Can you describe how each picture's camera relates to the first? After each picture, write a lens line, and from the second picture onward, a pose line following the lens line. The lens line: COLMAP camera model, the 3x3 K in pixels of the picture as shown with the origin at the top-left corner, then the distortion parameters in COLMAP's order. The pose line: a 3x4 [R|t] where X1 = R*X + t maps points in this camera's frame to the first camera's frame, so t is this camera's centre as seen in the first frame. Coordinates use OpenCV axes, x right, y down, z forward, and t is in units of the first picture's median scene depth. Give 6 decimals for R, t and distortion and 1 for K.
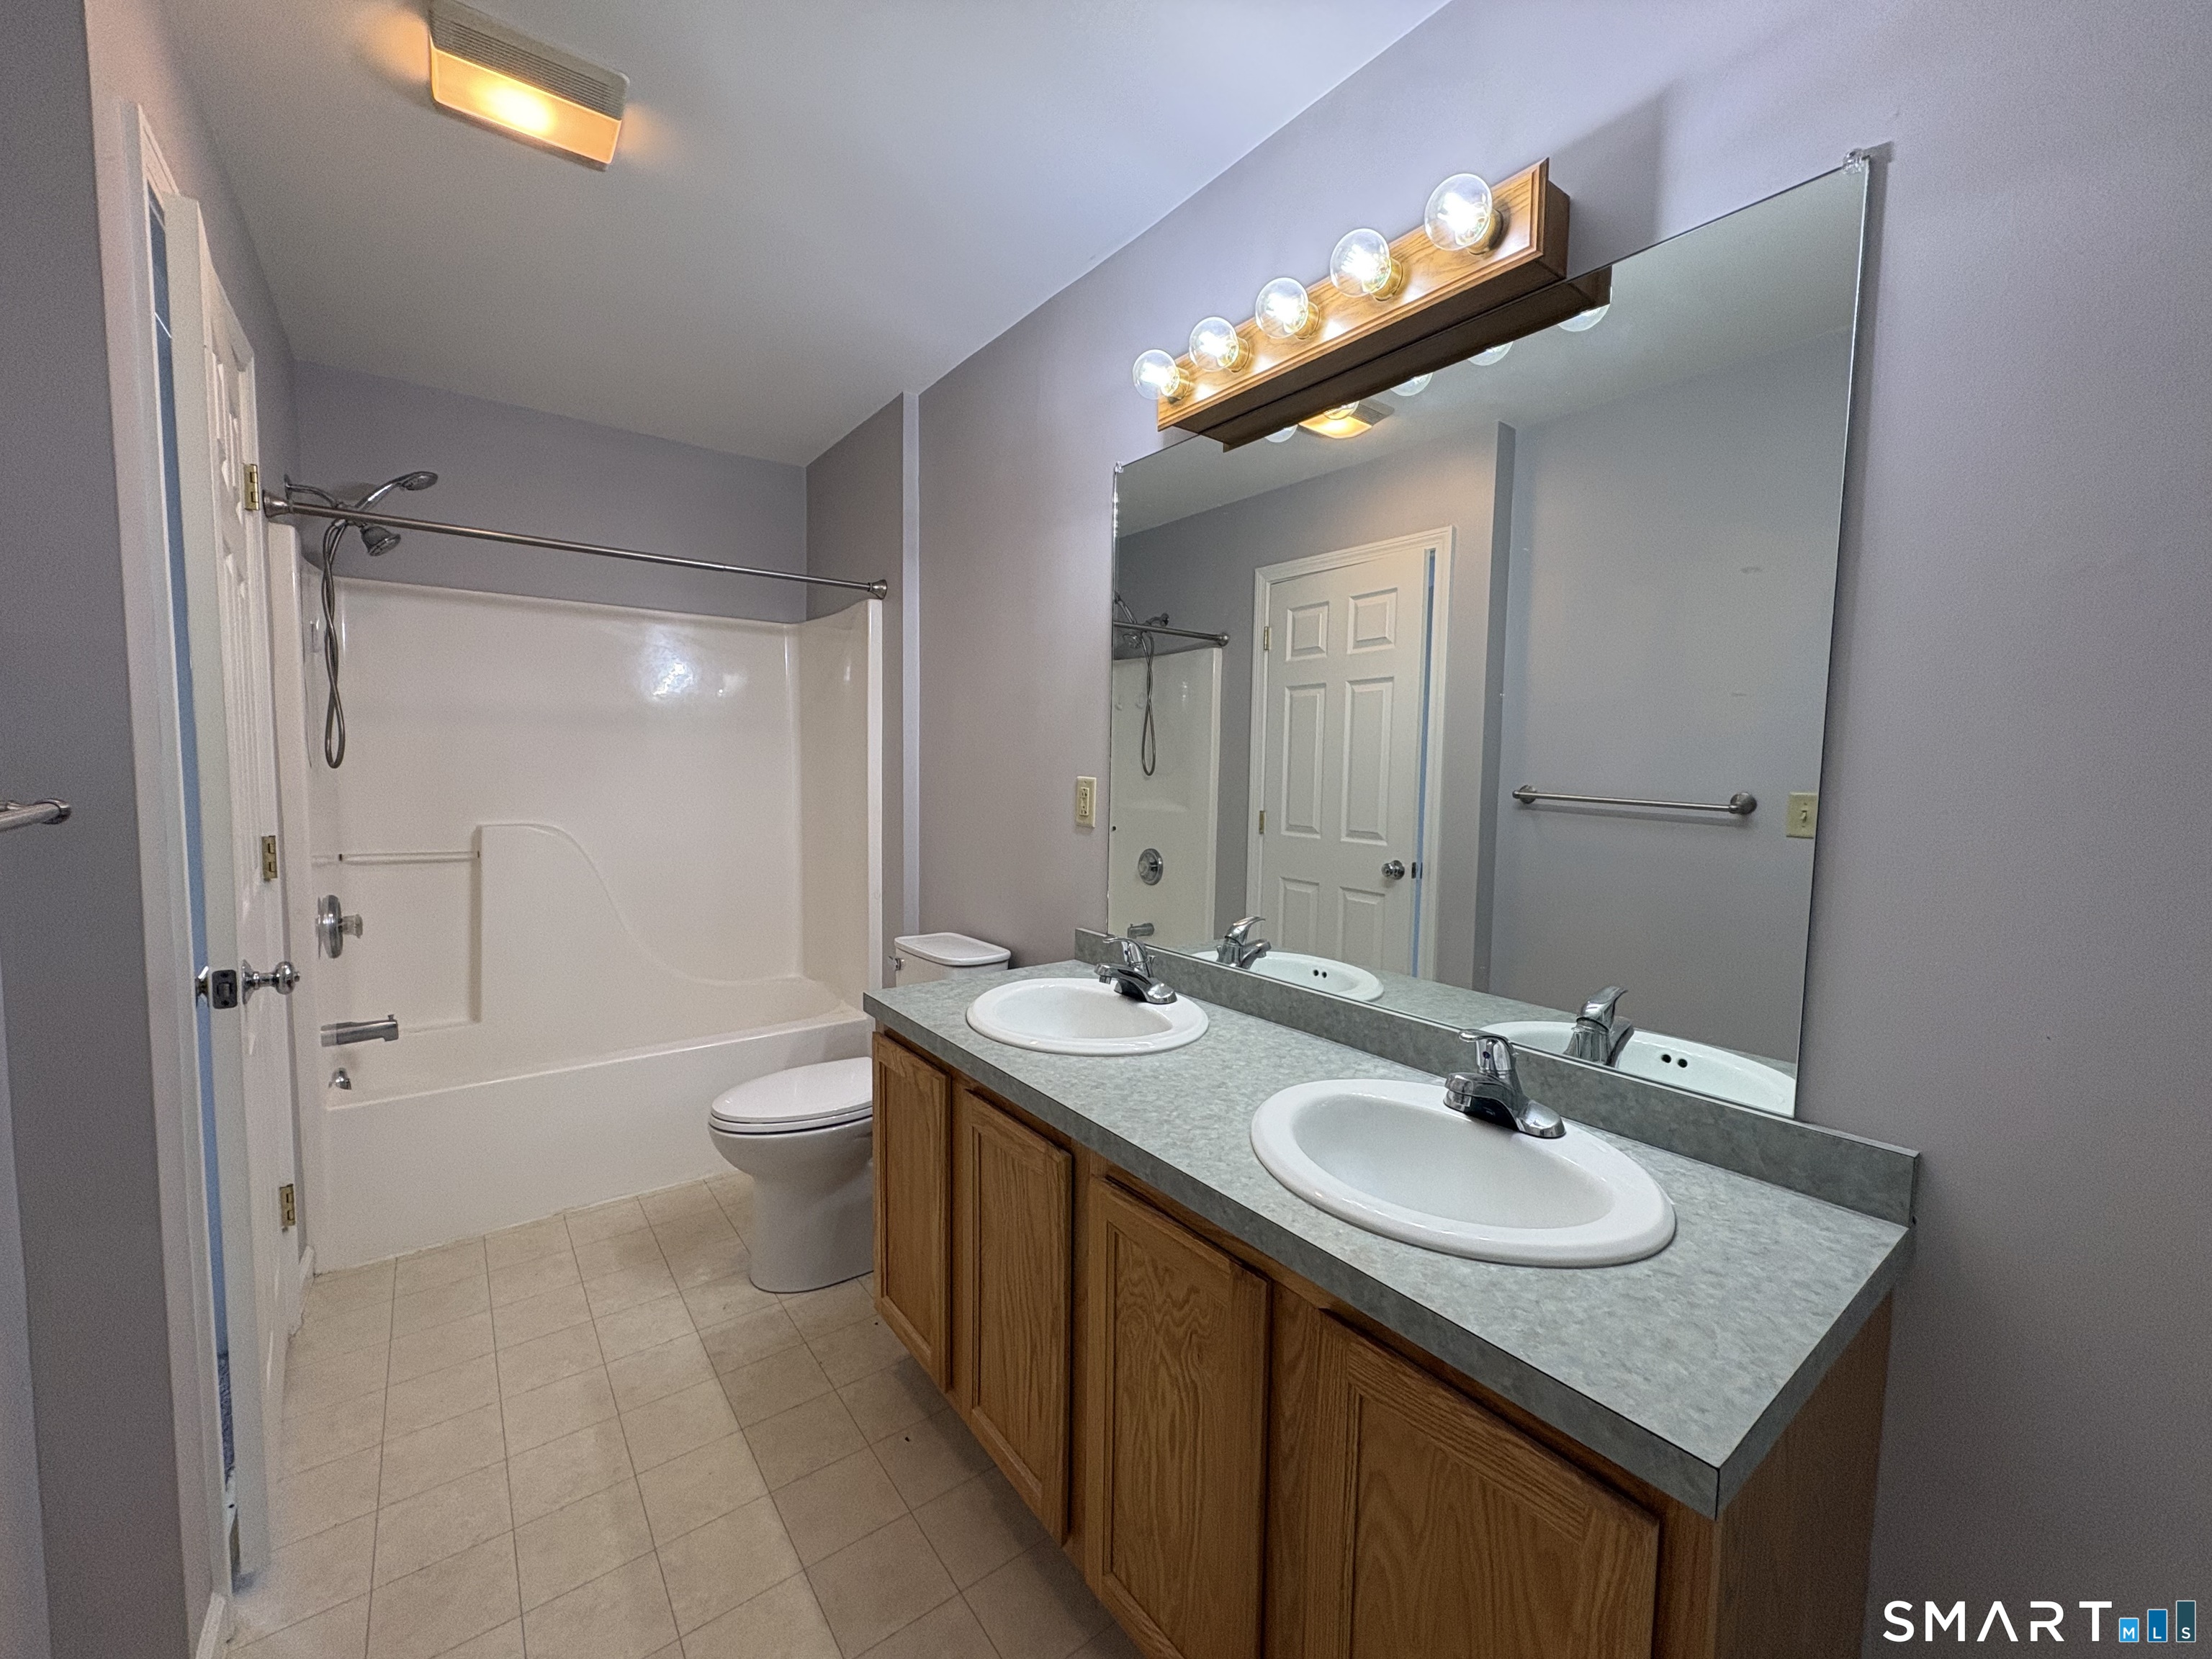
lens RADIAL K [[880.8, 0, 1109.9], [0, 880.8, 837.0], [0, 0, 1]] dist [0.004318, -0.000640]
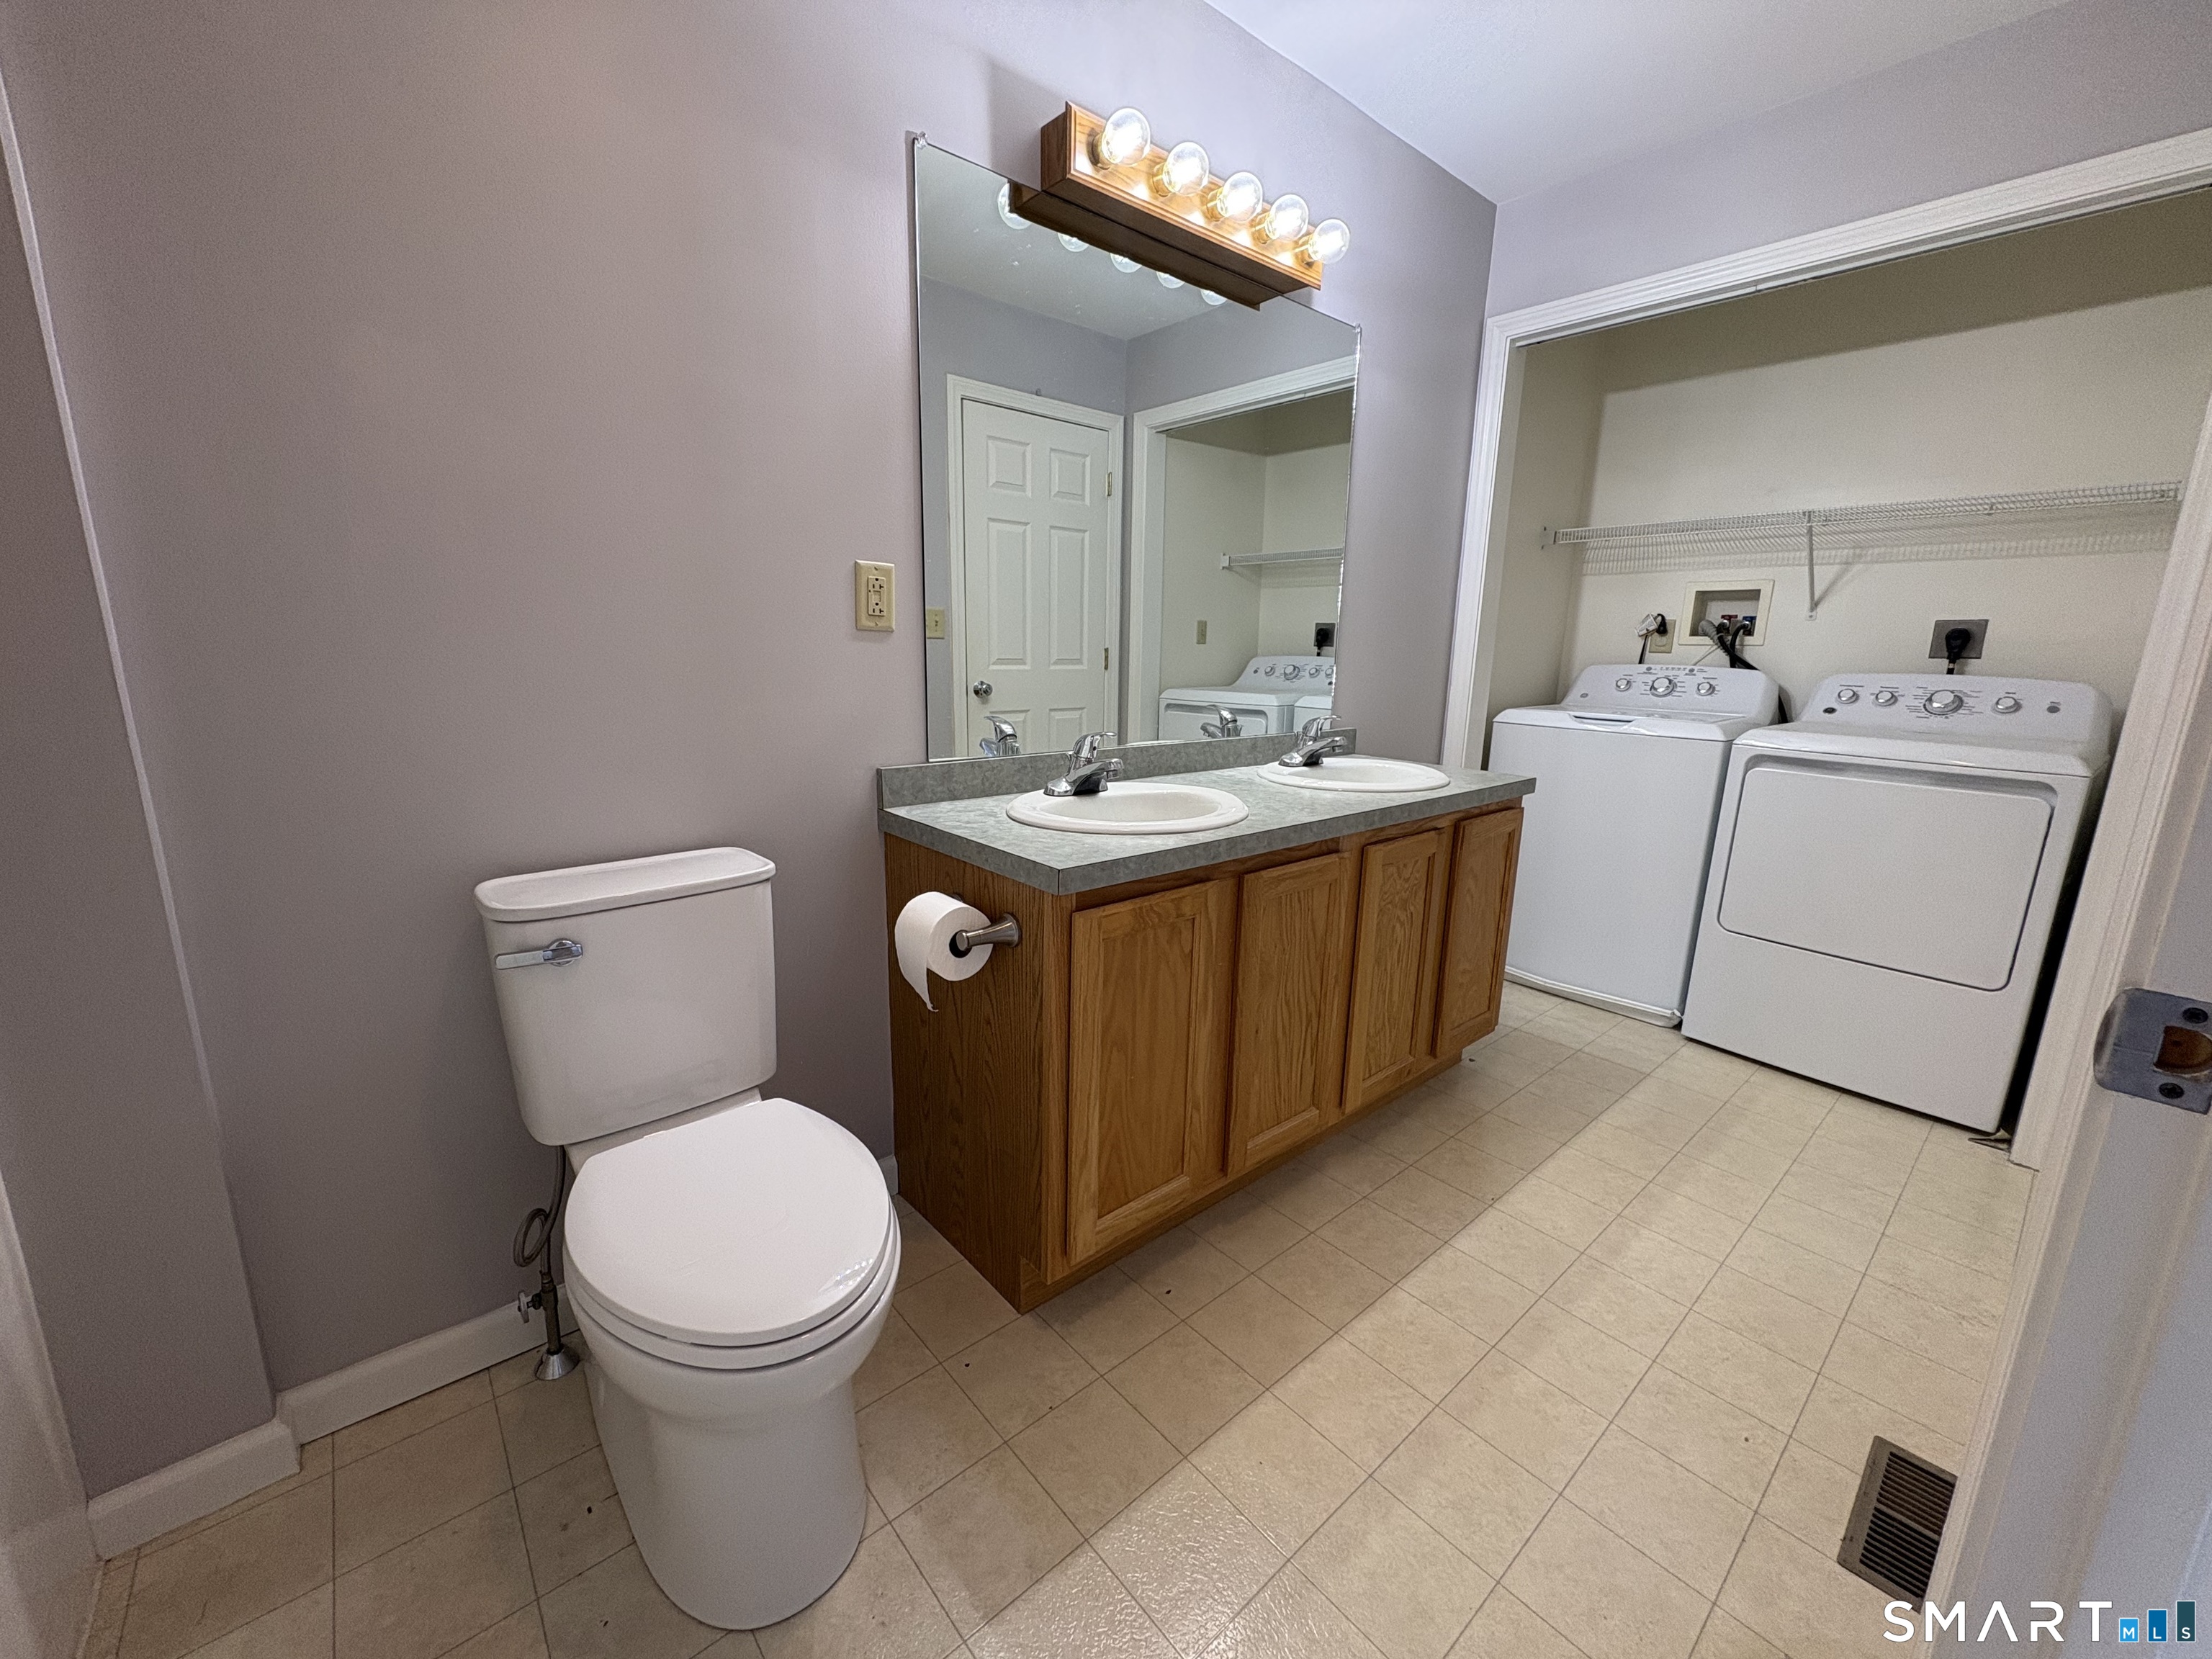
lens RADIAL K [[880.8, 0, 1110.8], [0, 880.8, 825.5], [0, 0, 1]] dist [0.004318, -0.000640]
pose [[-0.064194, -0.225403, 0.972149, -1.081487], [0.056293, 0.971789, 0.229037, -0.013805], [-0.996348, 0.069428, -0.049694, 1.138753]]
